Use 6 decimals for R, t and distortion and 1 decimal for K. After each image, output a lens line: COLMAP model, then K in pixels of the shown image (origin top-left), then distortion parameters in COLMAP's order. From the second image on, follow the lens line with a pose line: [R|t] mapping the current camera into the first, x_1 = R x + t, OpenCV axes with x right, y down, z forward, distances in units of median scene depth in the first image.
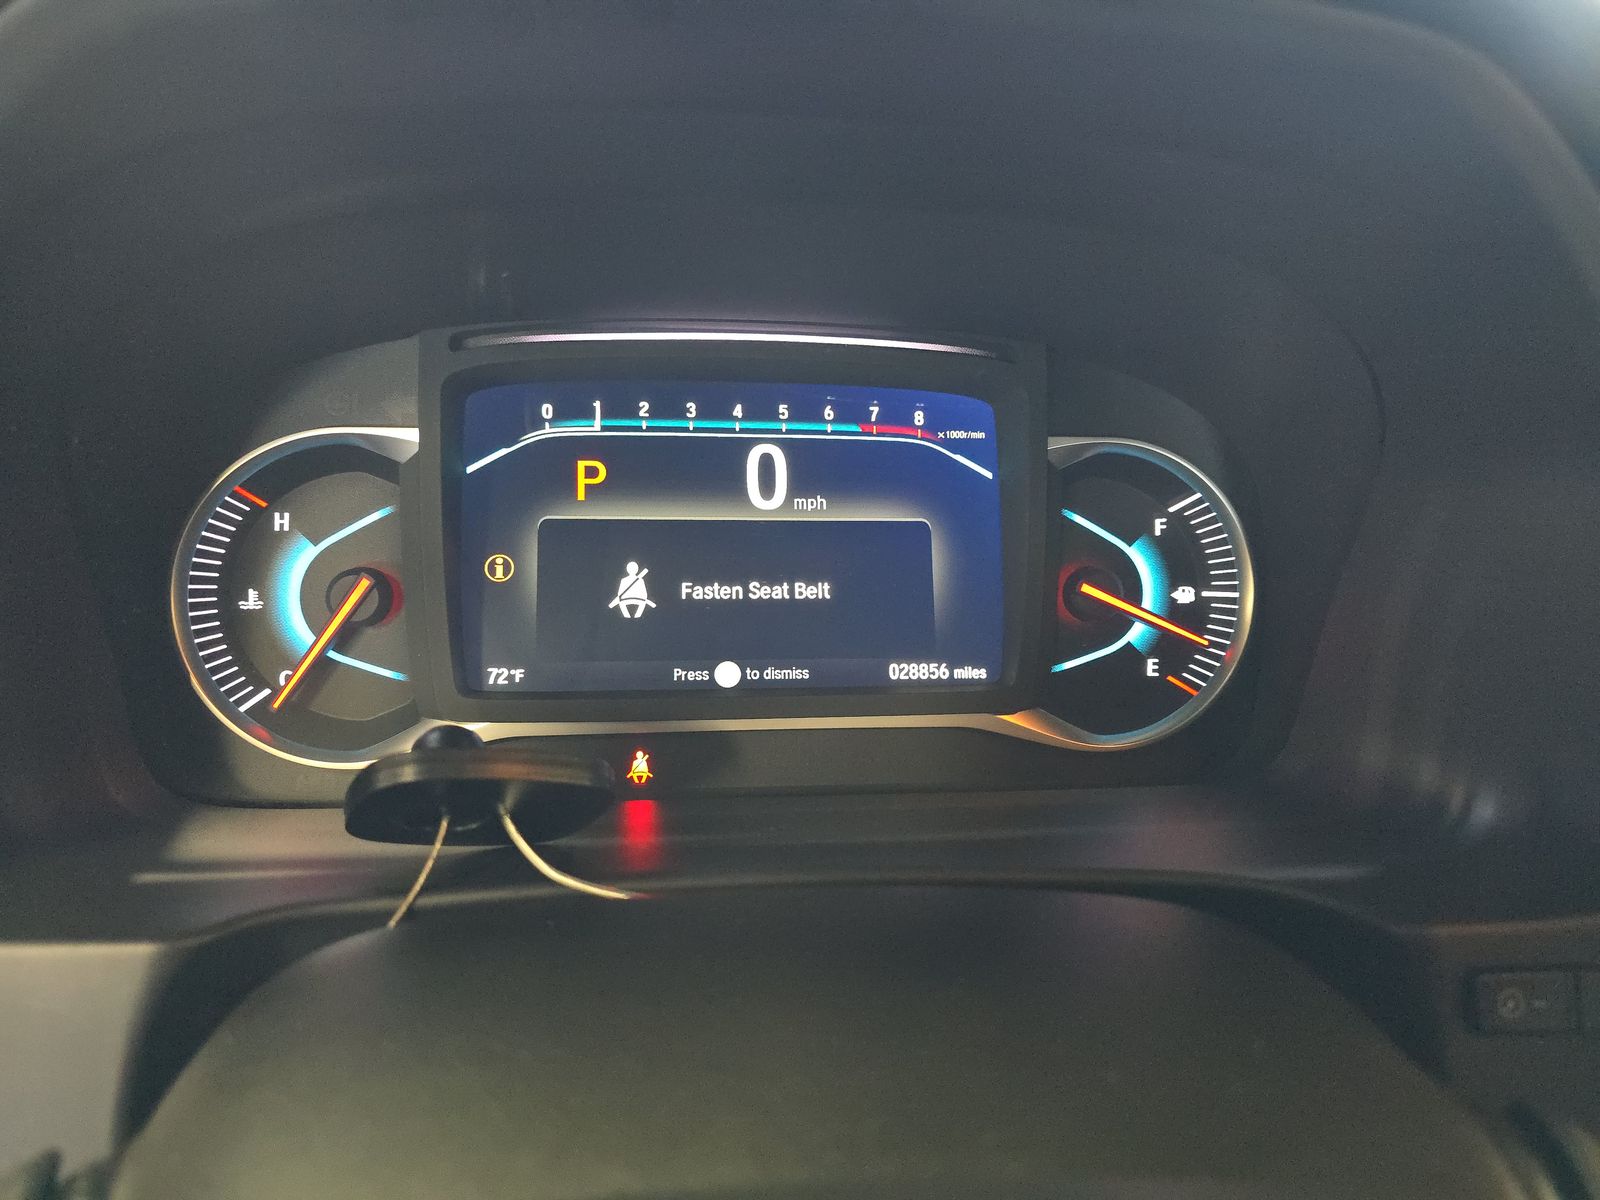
lens RADIAL K [[1082.4, 0, 798.9], [0, 1082.4, 591.5], [0, 0, 1]] dist [0.052571, -0.055055]
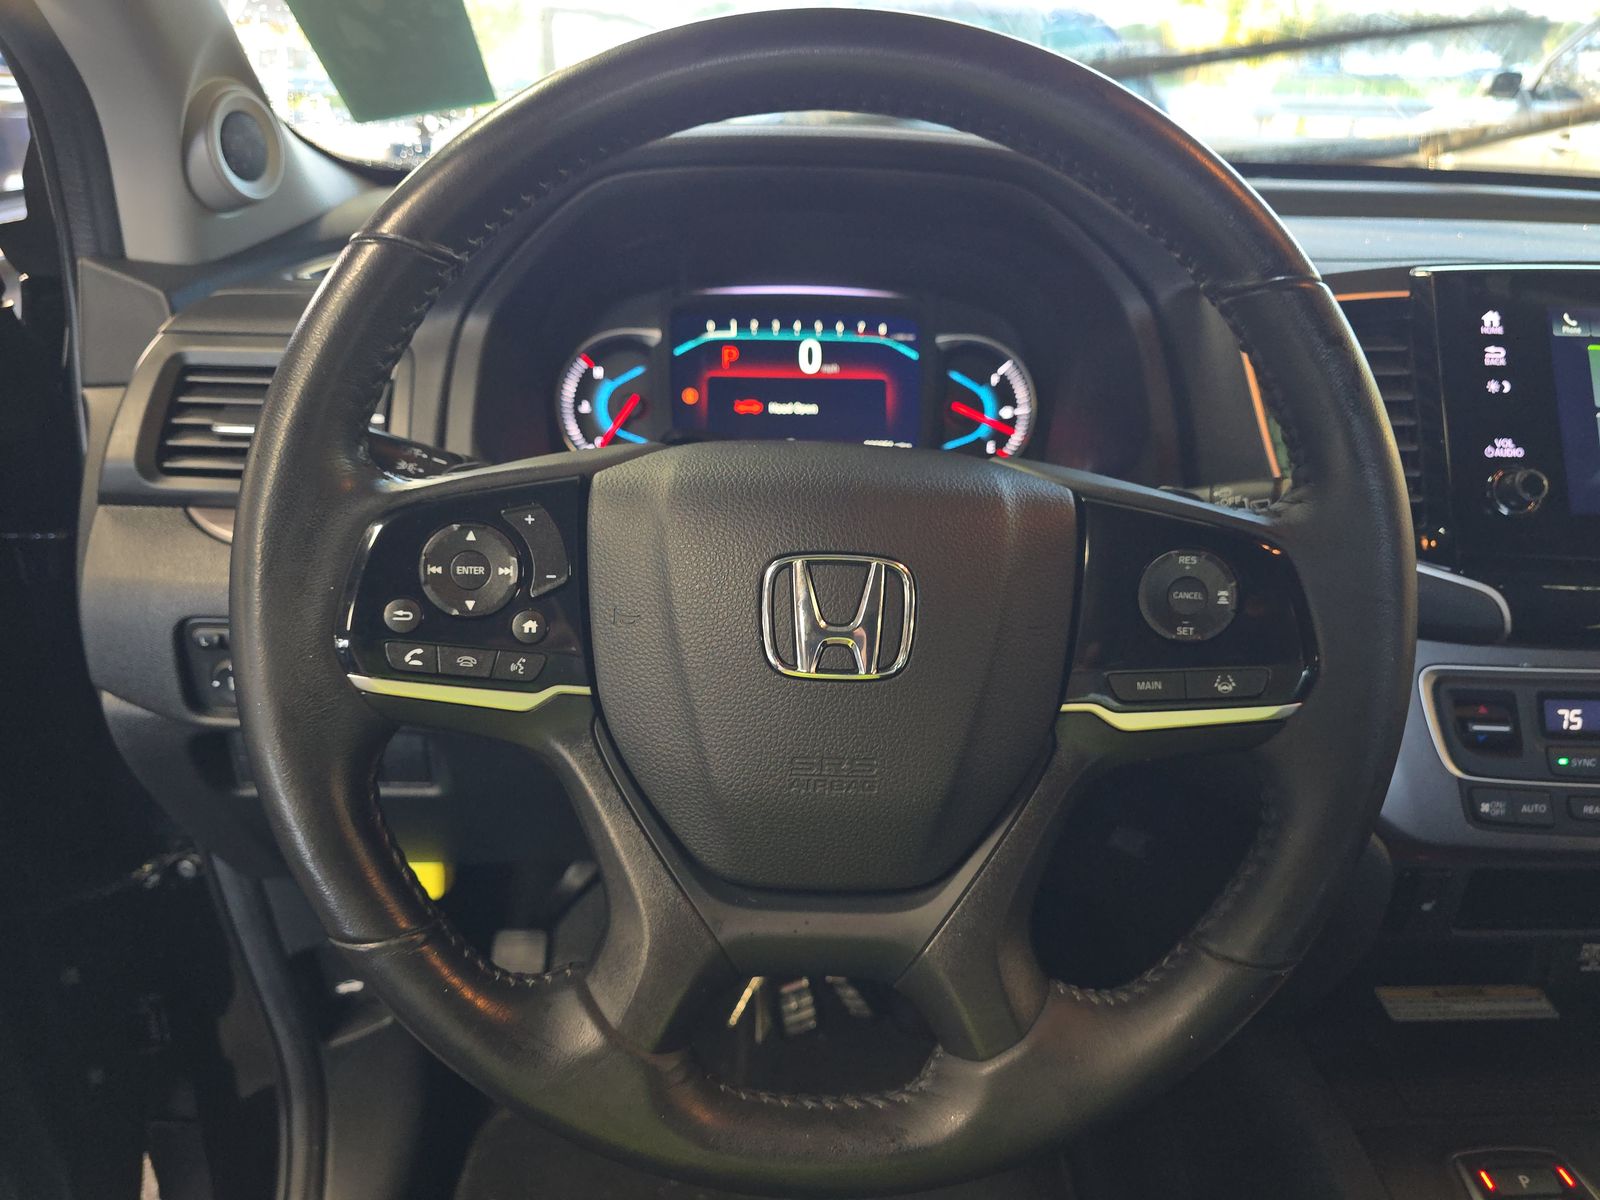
lens RADIAL K [[1082.4, 0, 798.9], [0, 1082.4, 591.5], [0, 0, 1]] dist [0.052571, -0.055055]
pose [[0.998202, 0.009405, -0.059192, 0.080514], [-0.008353, 0.999803, 0.017995, 0.326416], [0.059350, -0.017468, 0.998084, -1.177812]]
